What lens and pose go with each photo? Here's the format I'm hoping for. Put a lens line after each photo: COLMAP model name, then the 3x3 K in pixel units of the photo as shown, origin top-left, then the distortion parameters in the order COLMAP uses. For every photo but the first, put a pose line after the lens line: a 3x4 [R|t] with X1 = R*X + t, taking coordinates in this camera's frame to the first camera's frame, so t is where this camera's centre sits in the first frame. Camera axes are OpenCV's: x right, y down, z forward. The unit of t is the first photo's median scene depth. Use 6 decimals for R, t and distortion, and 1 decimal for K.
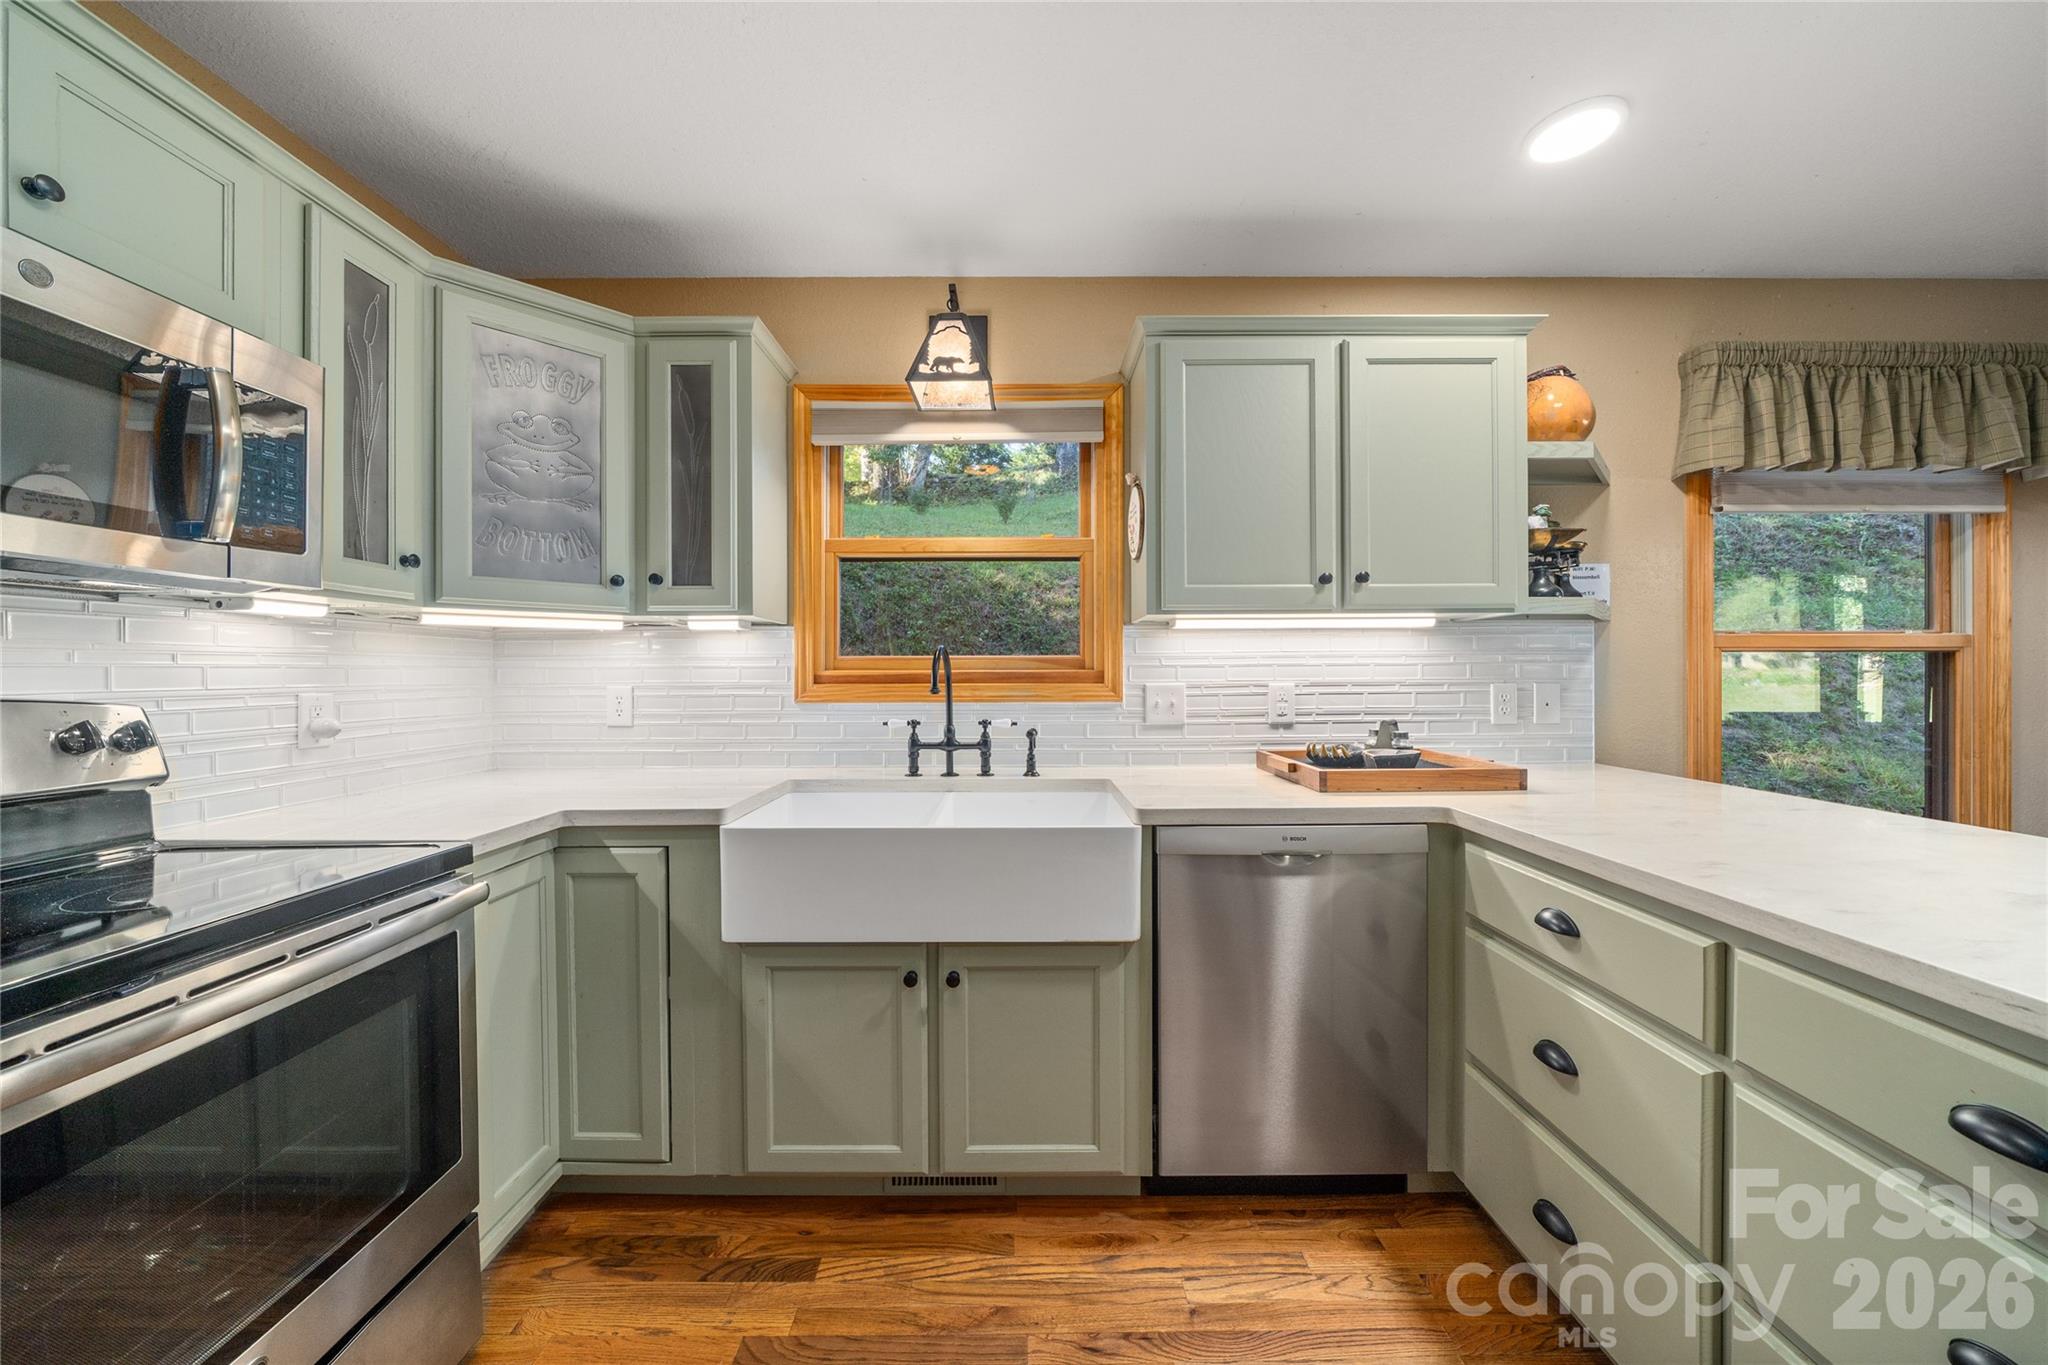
lens RADIAL K [[712.5, 0, 1022.0], [0, 712.5, 675.0], [0, 0, 1]] dist [-0.006503, 0.000212]
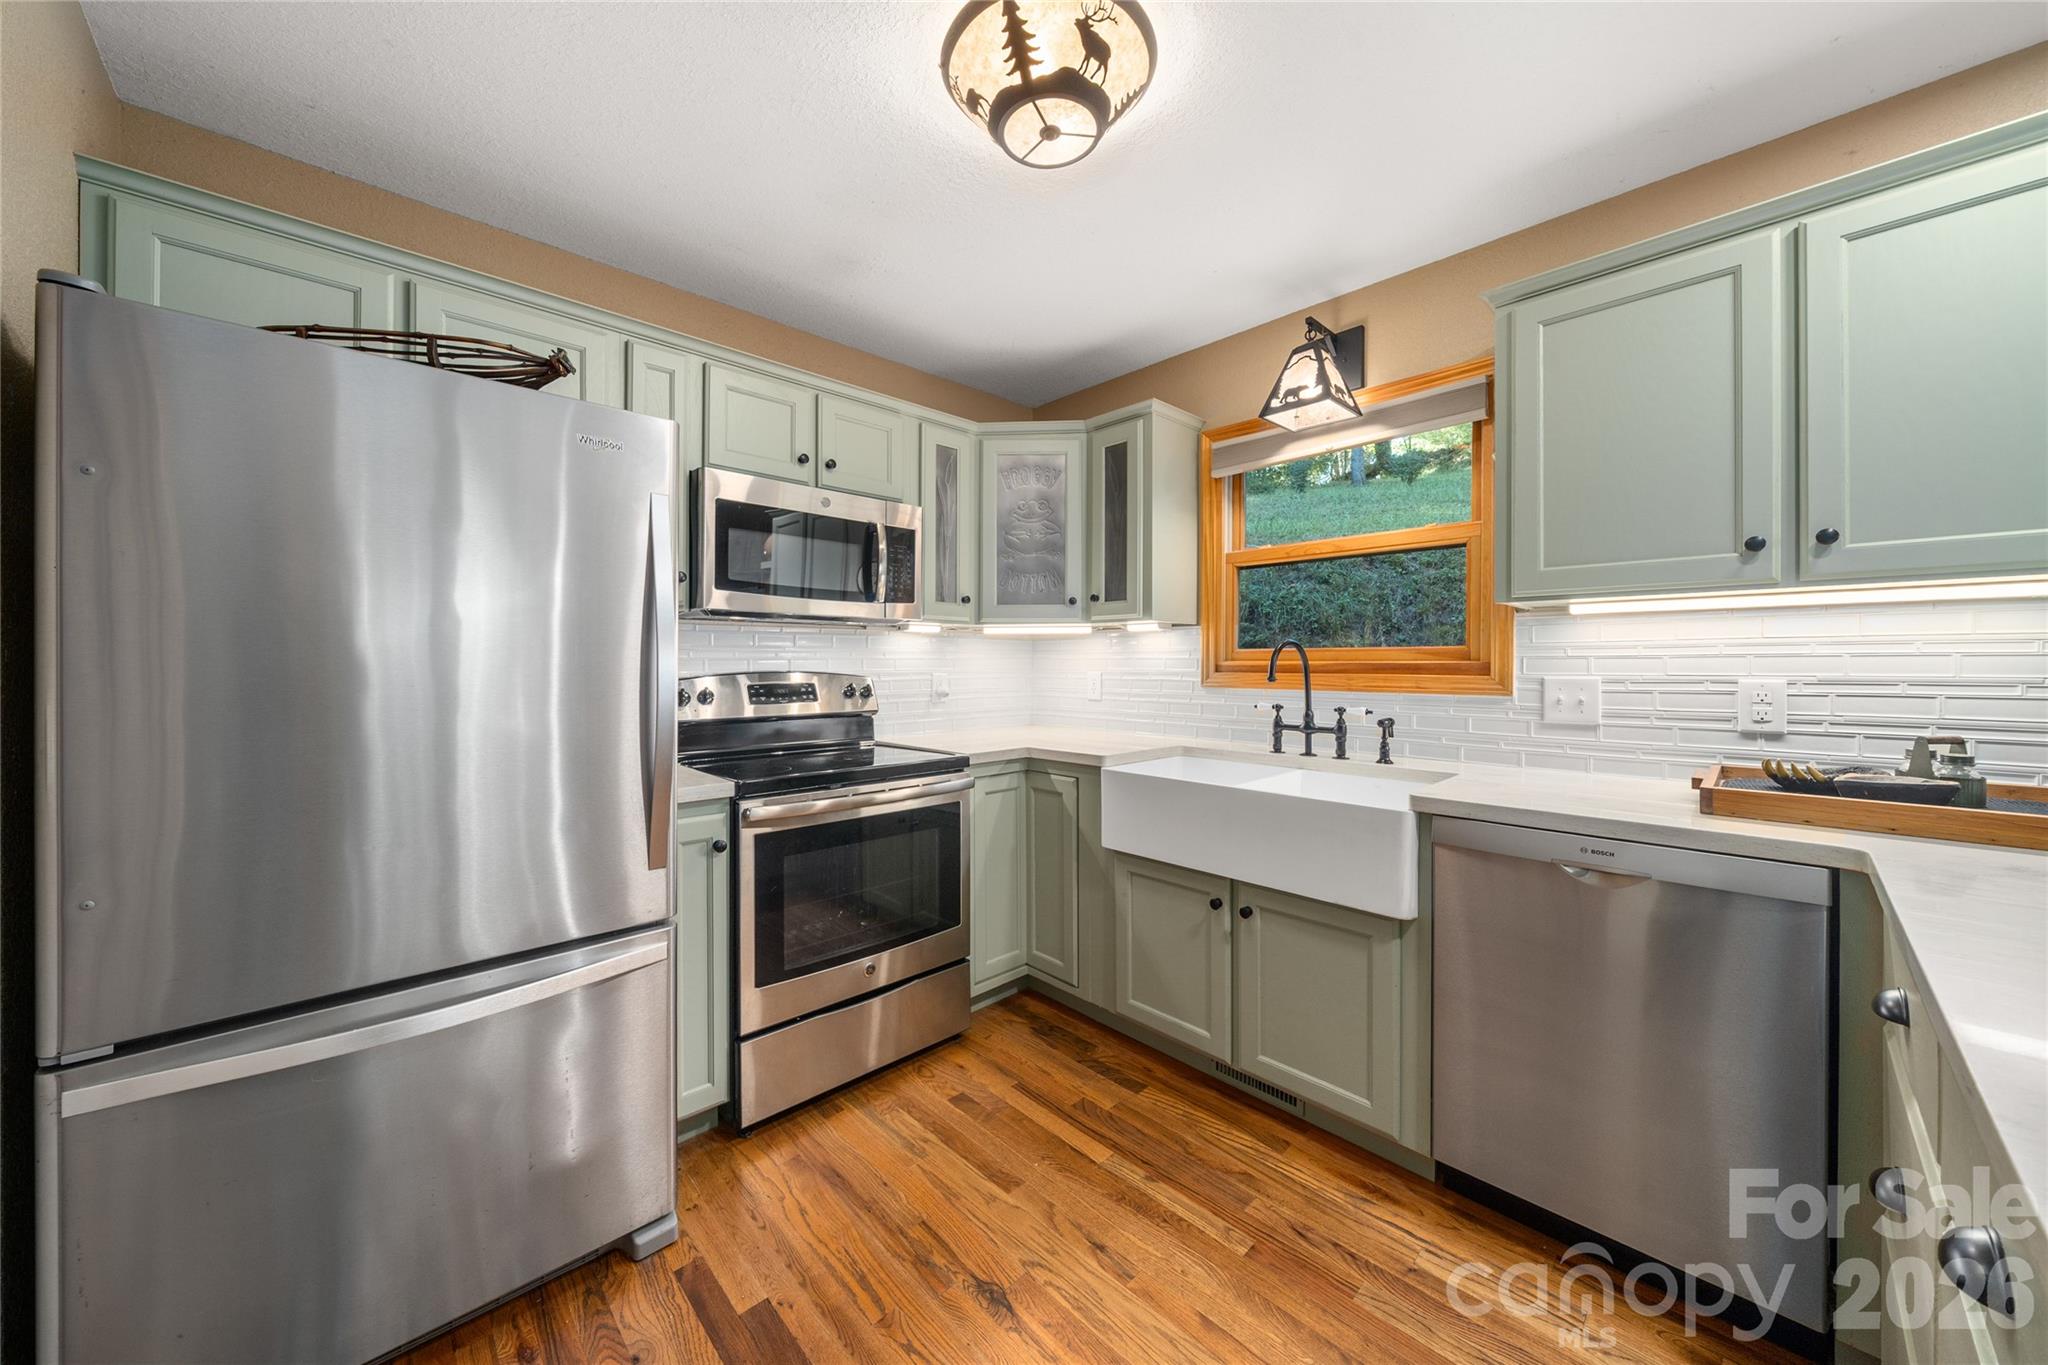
lens RADIAL K [[712.5, 0, 1019.0], [0, 712.5, 664.1], [0, 0, 1]] dist [-0.006503, 0.000212]
pose [[0.686980, 0.005685, -0.726654, 0.432986], [-0.005909, 0.999980, 0.002237, -0.002257], [0.726652, 0.002757, 0.687000, -0.110585]]
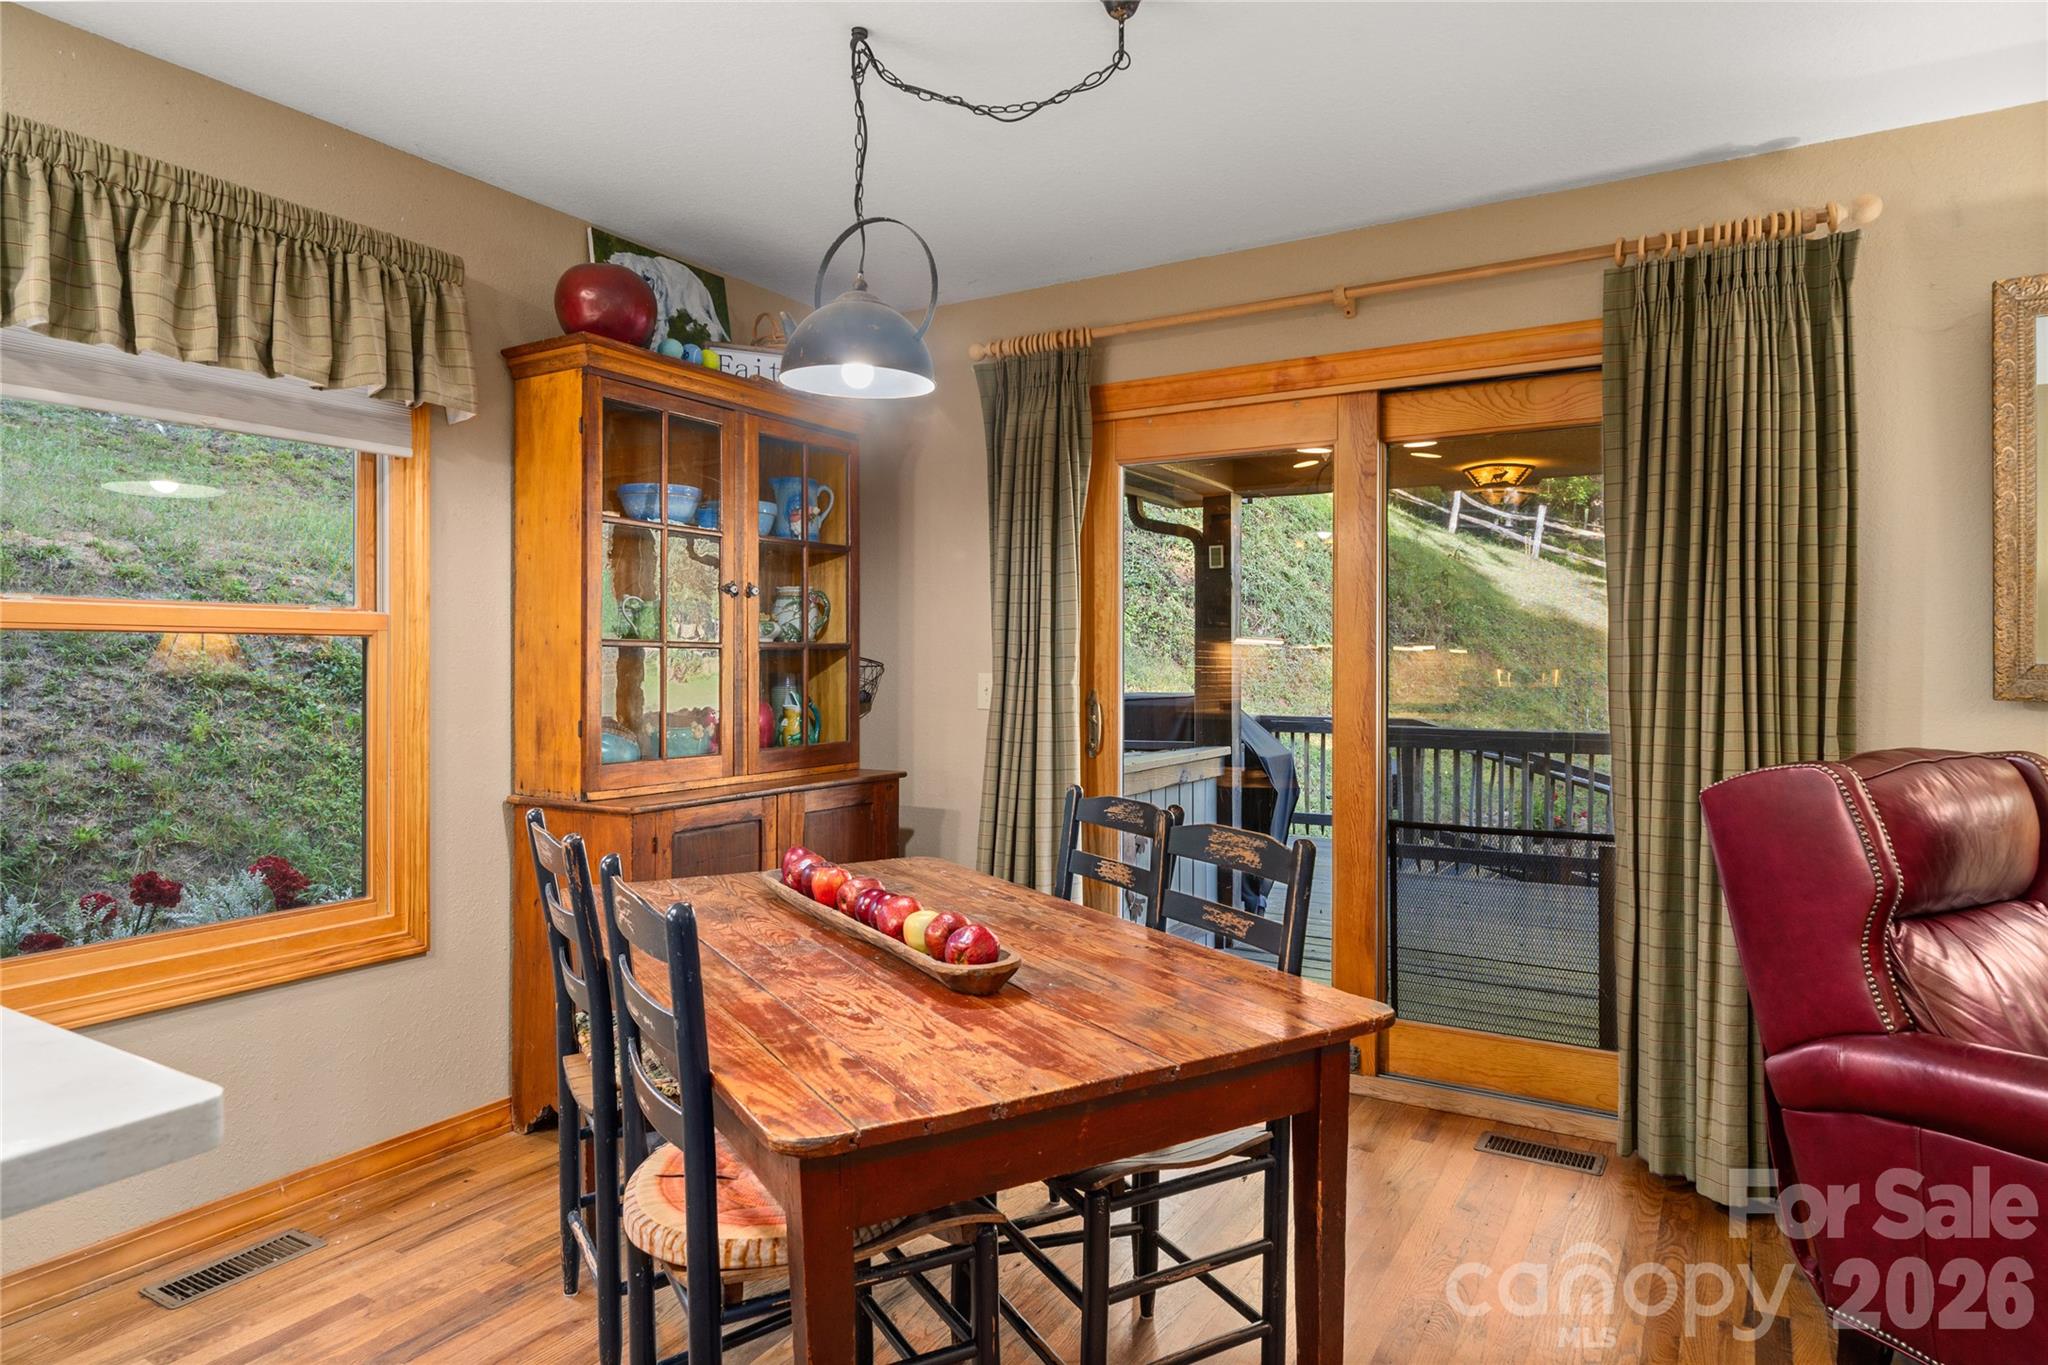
lens RADIAL K [[1184.8, 0, 1027.1], [0, 1184.8, 664.8], [0, 0, 1]] dist [-0.002482, 0.000335]
pose [[0.516260, -0.000030, 0.856432, 0.726071], [0.000230, 1.000000, -0.000104, -0.002689], [-0.856432, 0.000250, 0.516260, -0.296440]]
